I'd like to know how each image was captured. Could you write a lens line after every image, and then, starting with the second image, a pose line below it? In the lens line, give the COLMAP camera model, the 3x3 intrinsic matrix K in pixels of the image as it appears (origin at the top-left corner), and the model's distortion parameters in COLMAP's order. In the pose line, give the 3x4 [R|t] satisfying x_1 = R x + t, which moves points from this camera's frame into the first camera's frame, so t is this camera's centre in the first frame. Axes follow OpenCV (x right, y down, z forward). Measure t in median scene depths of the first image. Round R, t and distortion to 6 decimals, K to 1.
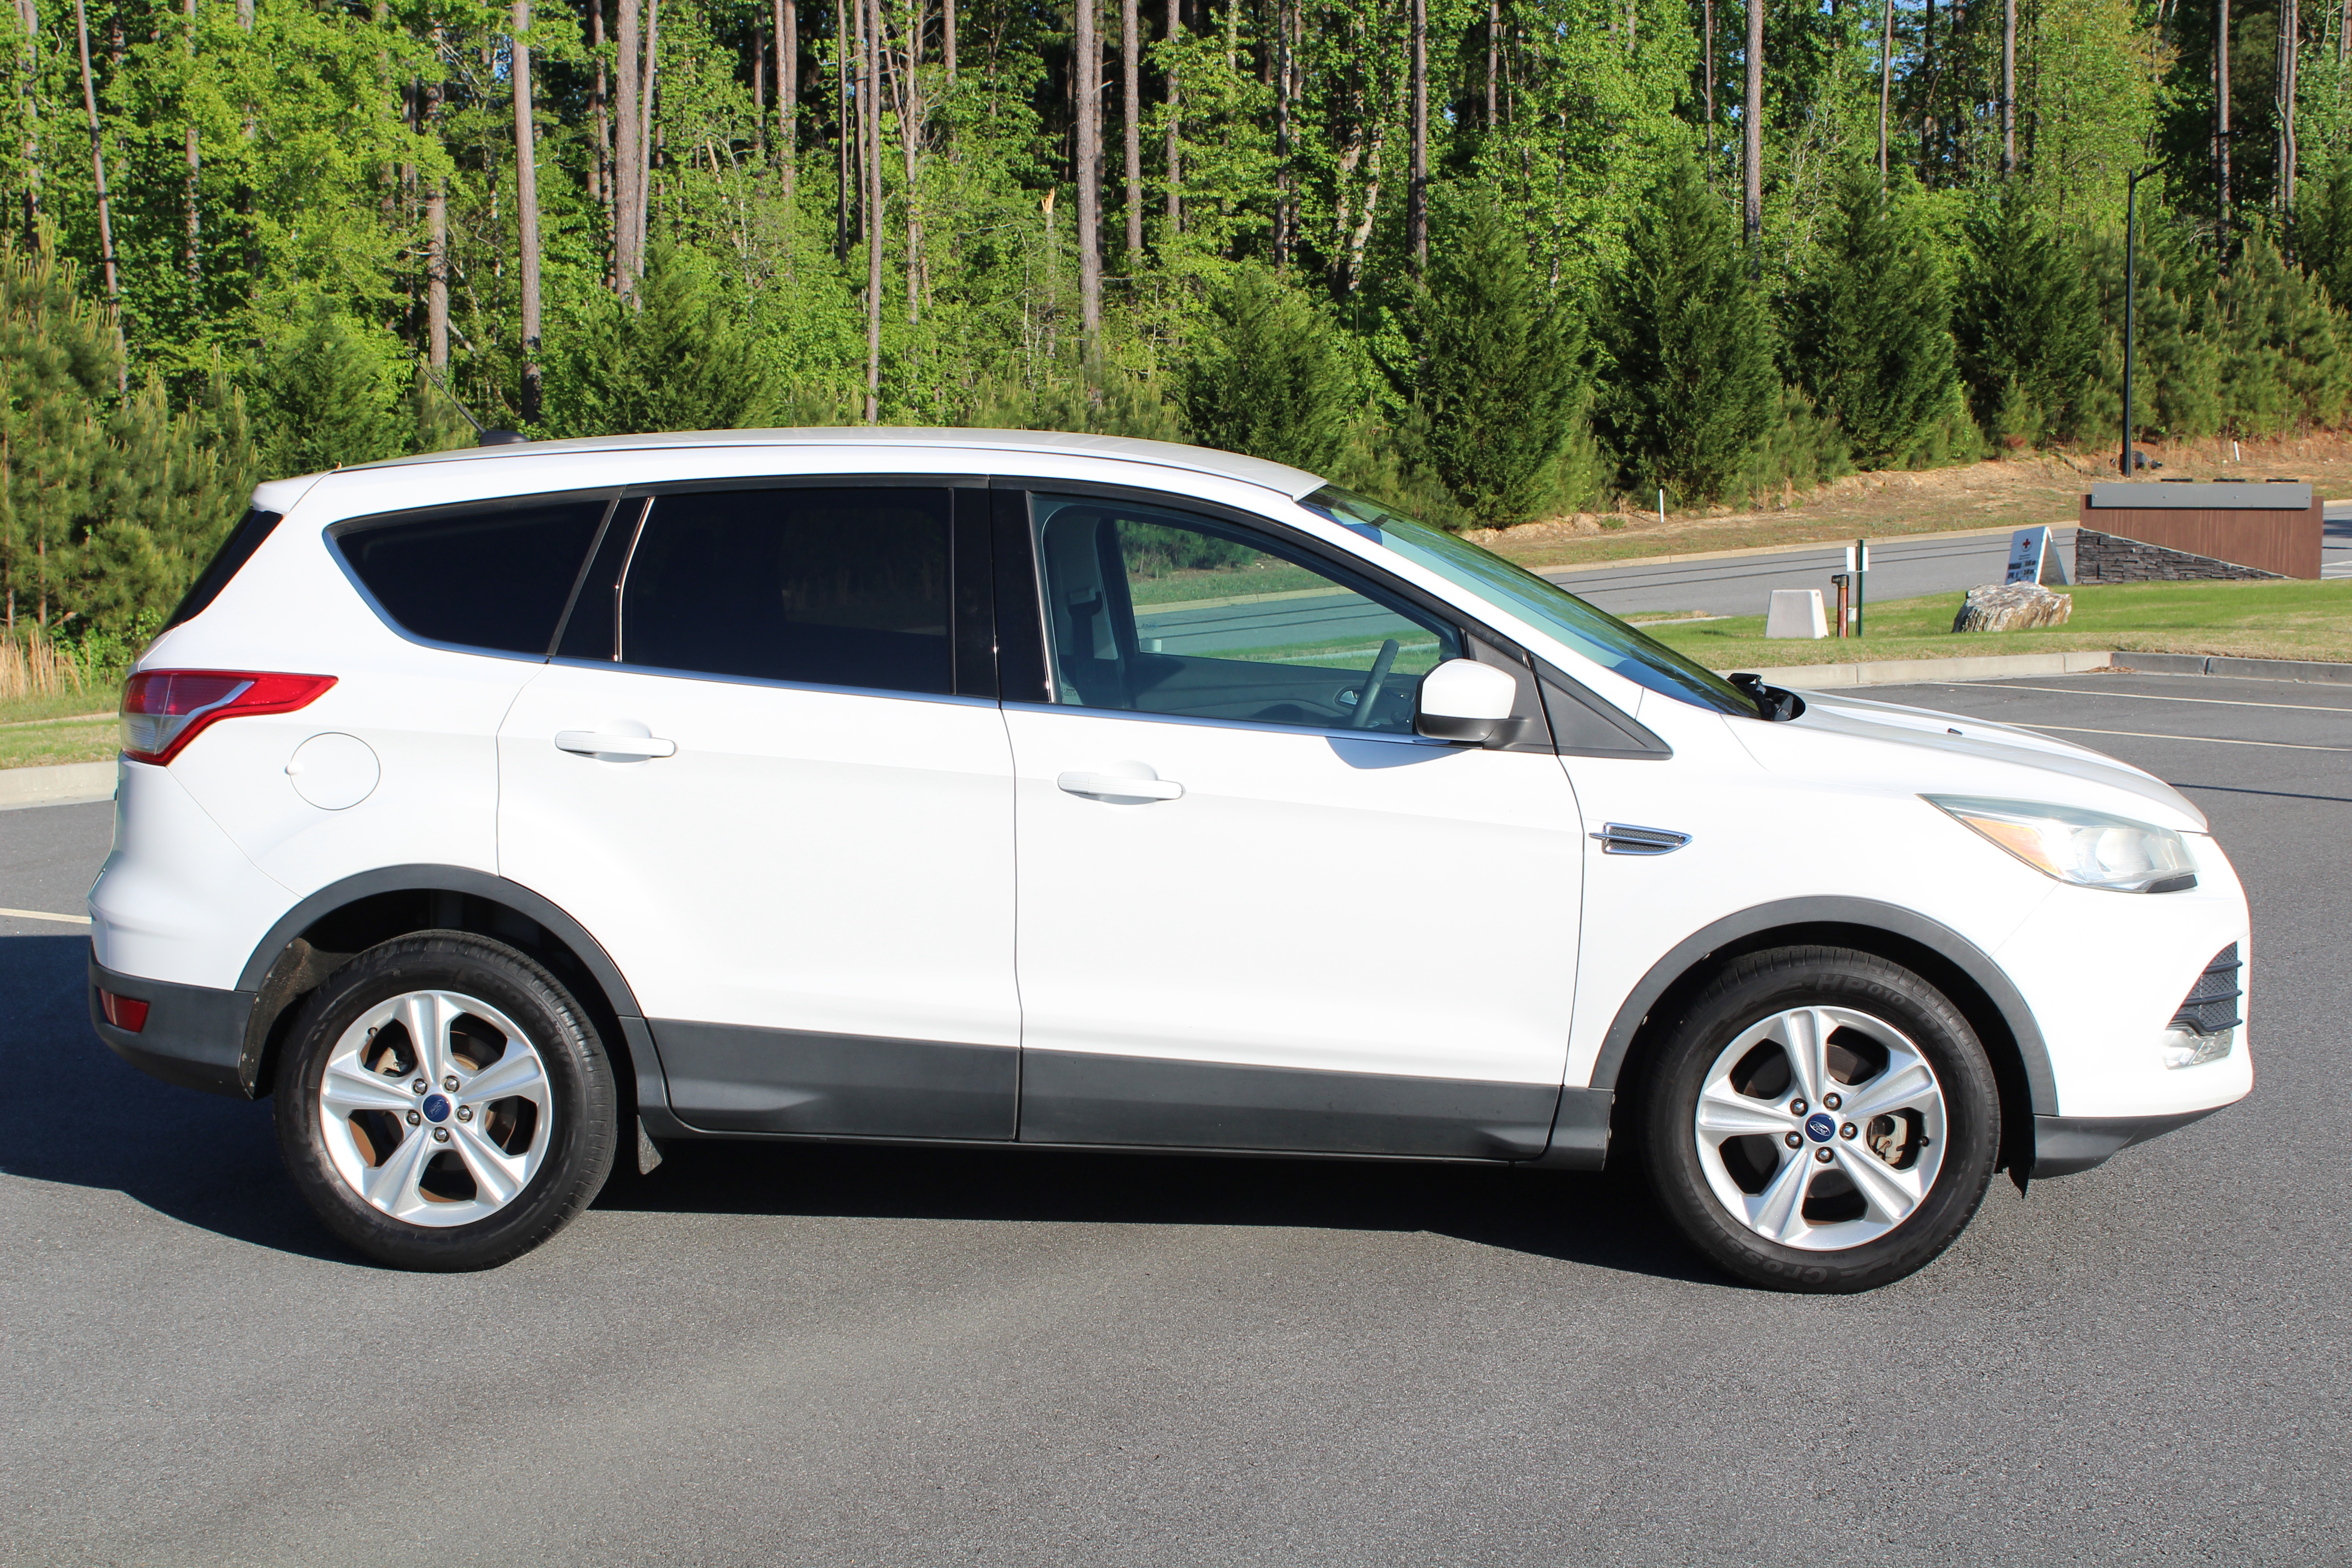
lens RADIAL K [[3130.3, 0, 1165.2], [0, 3130.3, 770.6], [0, 0, 1]] dist [-0.048006, 0.000000]
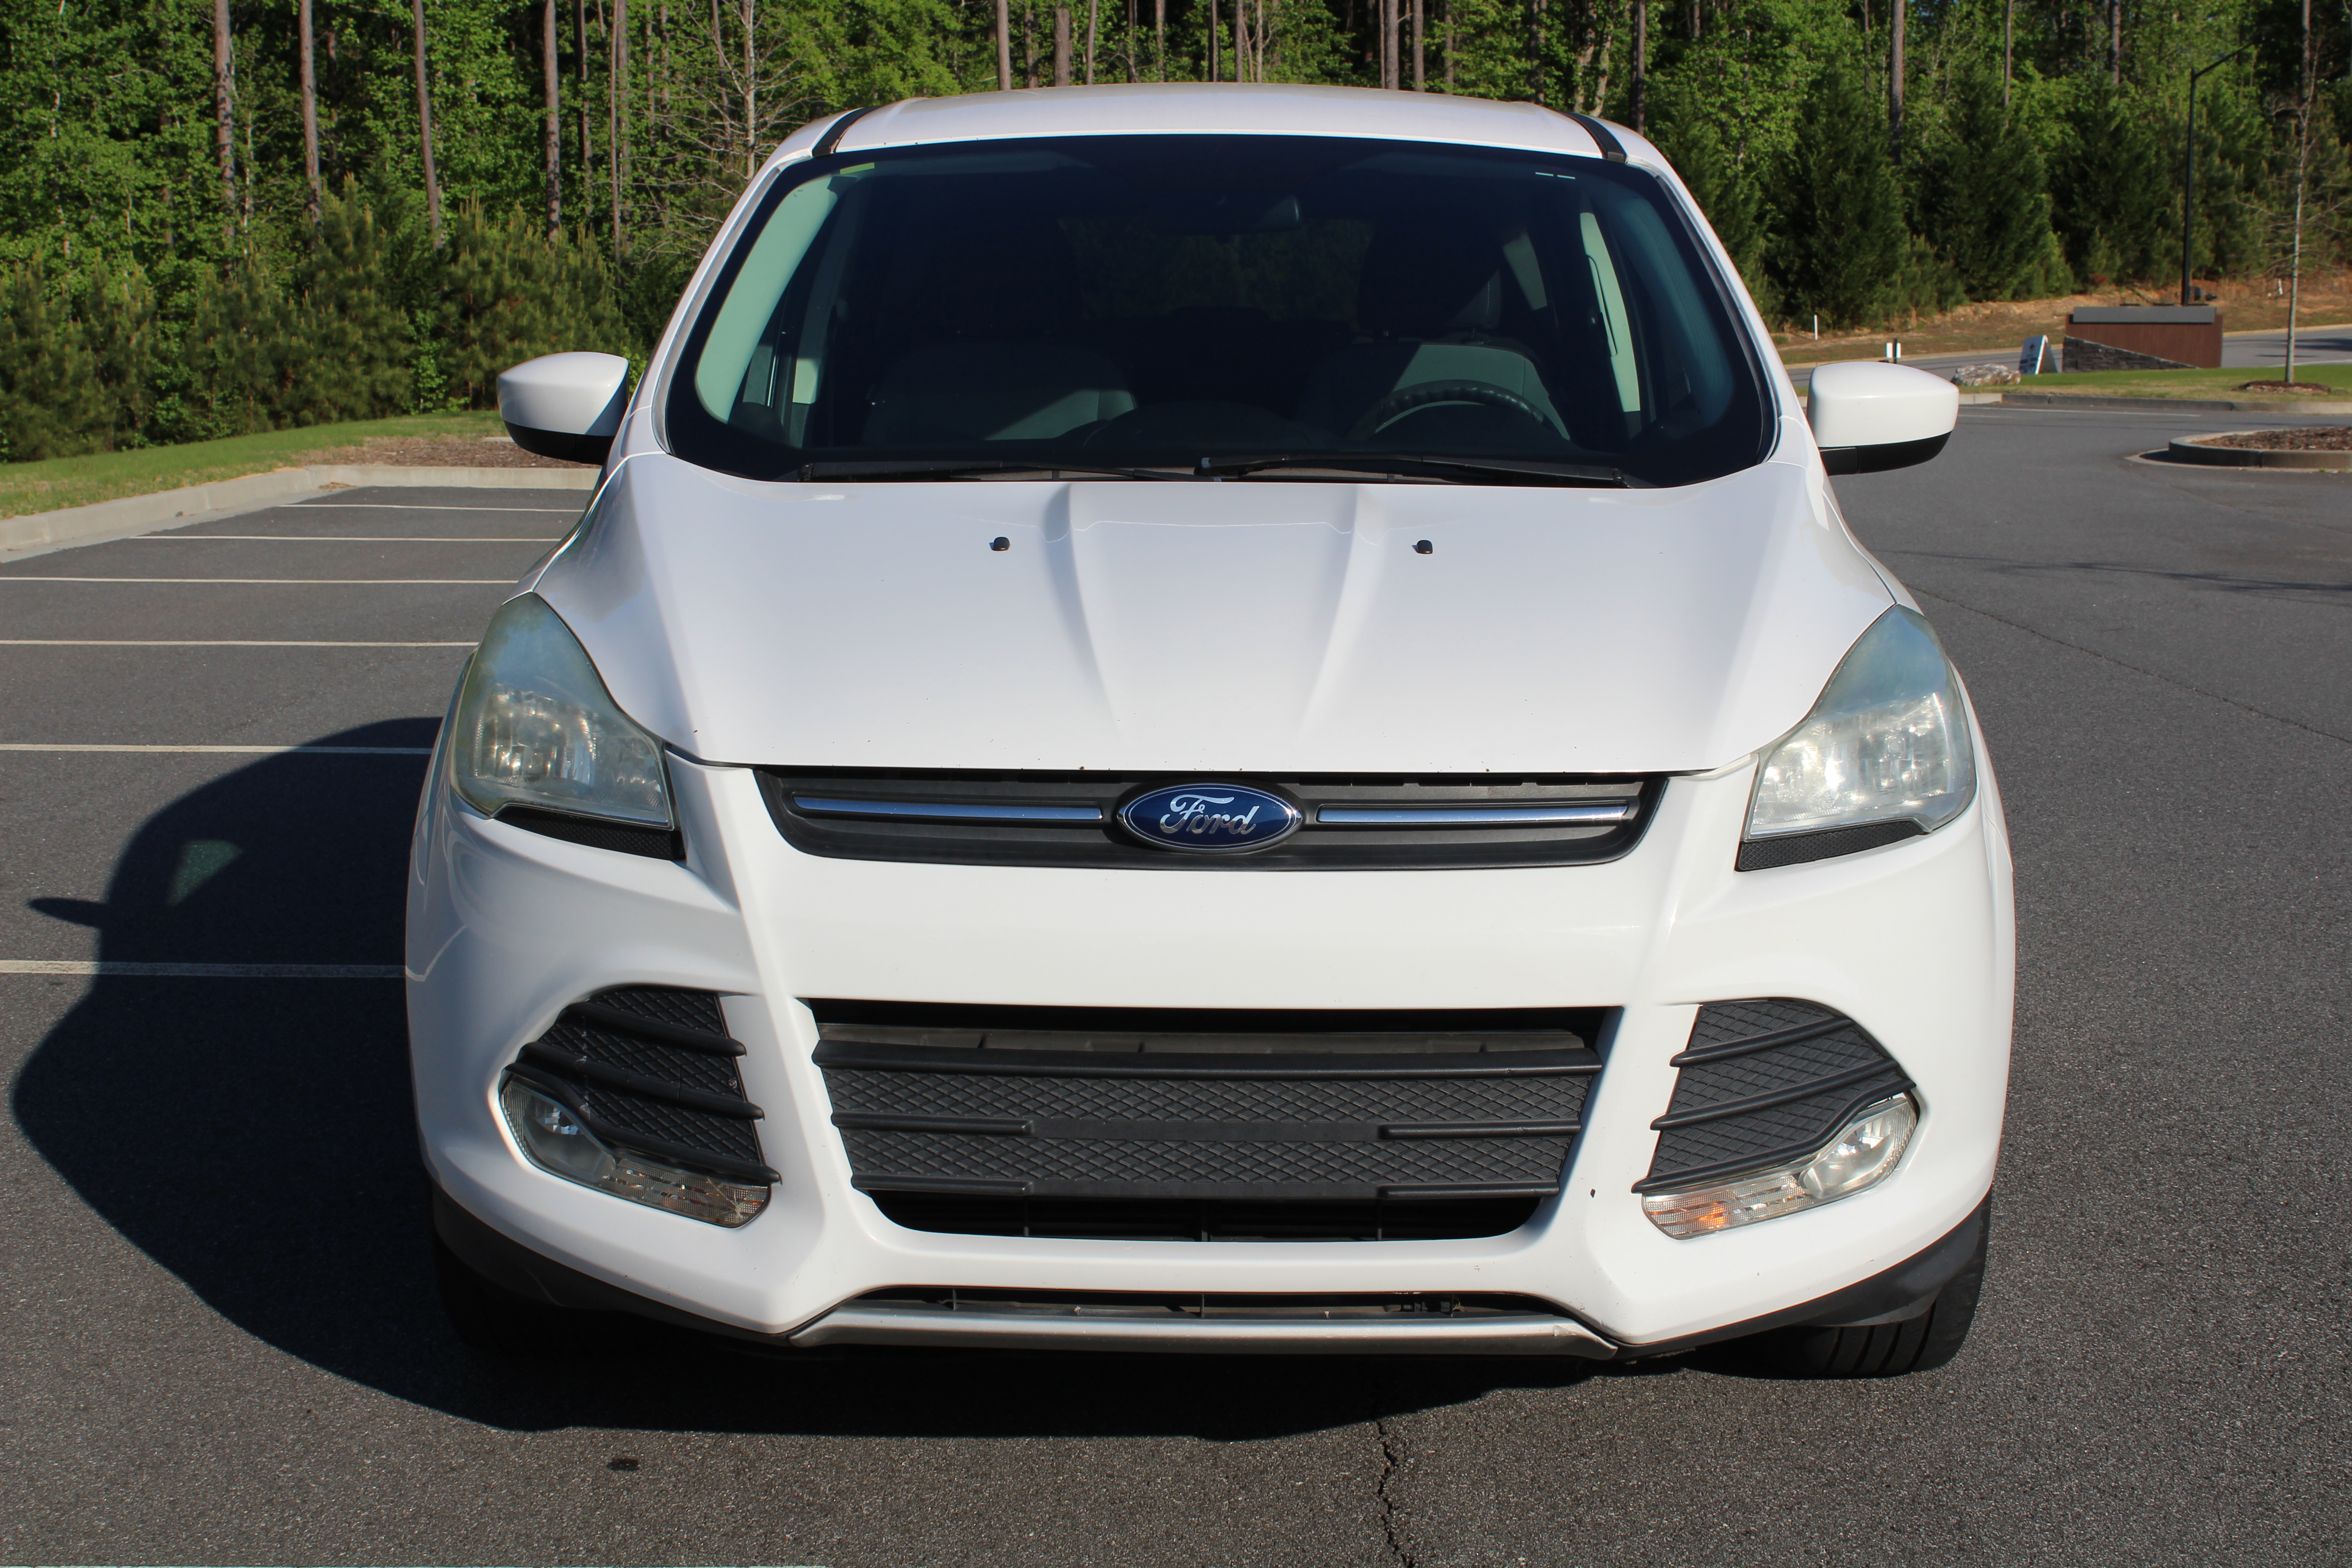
lens RADIAL K [[3130.3, 0, 1193.0], [0, 3130.3, 807.5], [0, 0, 1]] dist [-0.048006, 0.000000]
pose [[0.998074, 0.007692, -0.061563, -0.022590], [-0.003836, 0.998037, 0.062514, 0.035814], [0.061923, -0.062157, 0.996144, -0.340862]]
